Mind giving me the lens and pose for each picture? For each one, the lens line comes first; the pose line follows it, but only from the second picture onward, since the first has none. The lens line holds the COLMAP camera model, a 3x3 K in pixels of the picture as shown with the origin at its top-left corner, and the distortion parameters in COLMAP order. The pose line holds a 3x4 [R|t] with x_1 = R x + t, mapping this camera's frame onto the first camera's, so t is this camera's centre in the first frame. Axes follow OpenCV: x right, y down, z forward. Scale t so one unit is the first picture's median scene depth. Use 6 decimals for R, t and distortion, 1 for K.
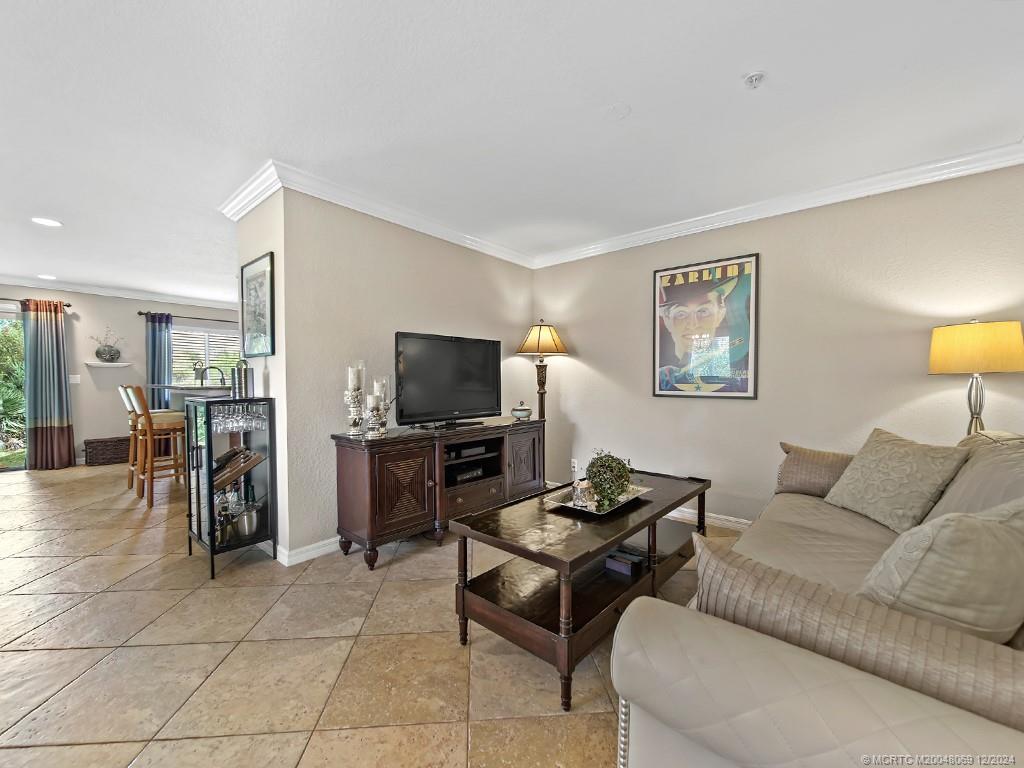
lens RADIAL K [[408.4, 0, 491.3], [0, 408.4, 393.2], [0, 0, 1]] dist [0.007782, -0.002764]
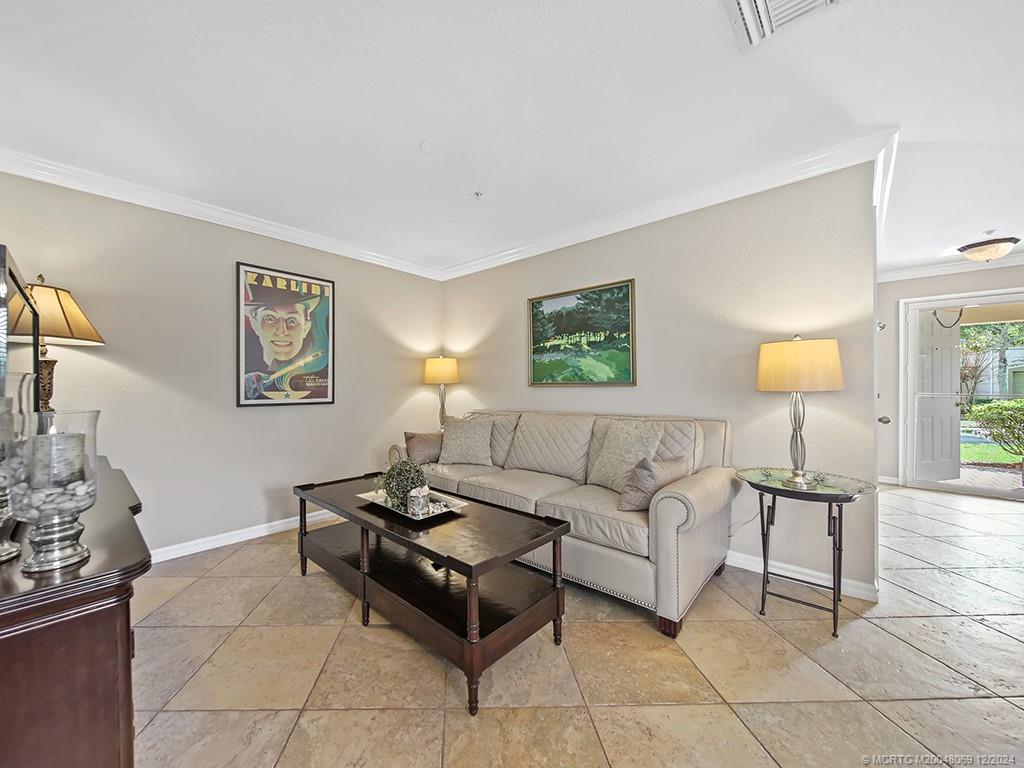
lens RADIAL K [[399.3, 0, 475.9], [0, 399.3, 388.4], [0, 0, 1]] dist [-0.001026, -0.000769]
pose [[0.038090, -0.002664, 0.999271, -0.458552], [0.036499, 0.999333, 0.001272, -0.015077], [-0.998608, 0.036424, 0.038162, 0.507991]]
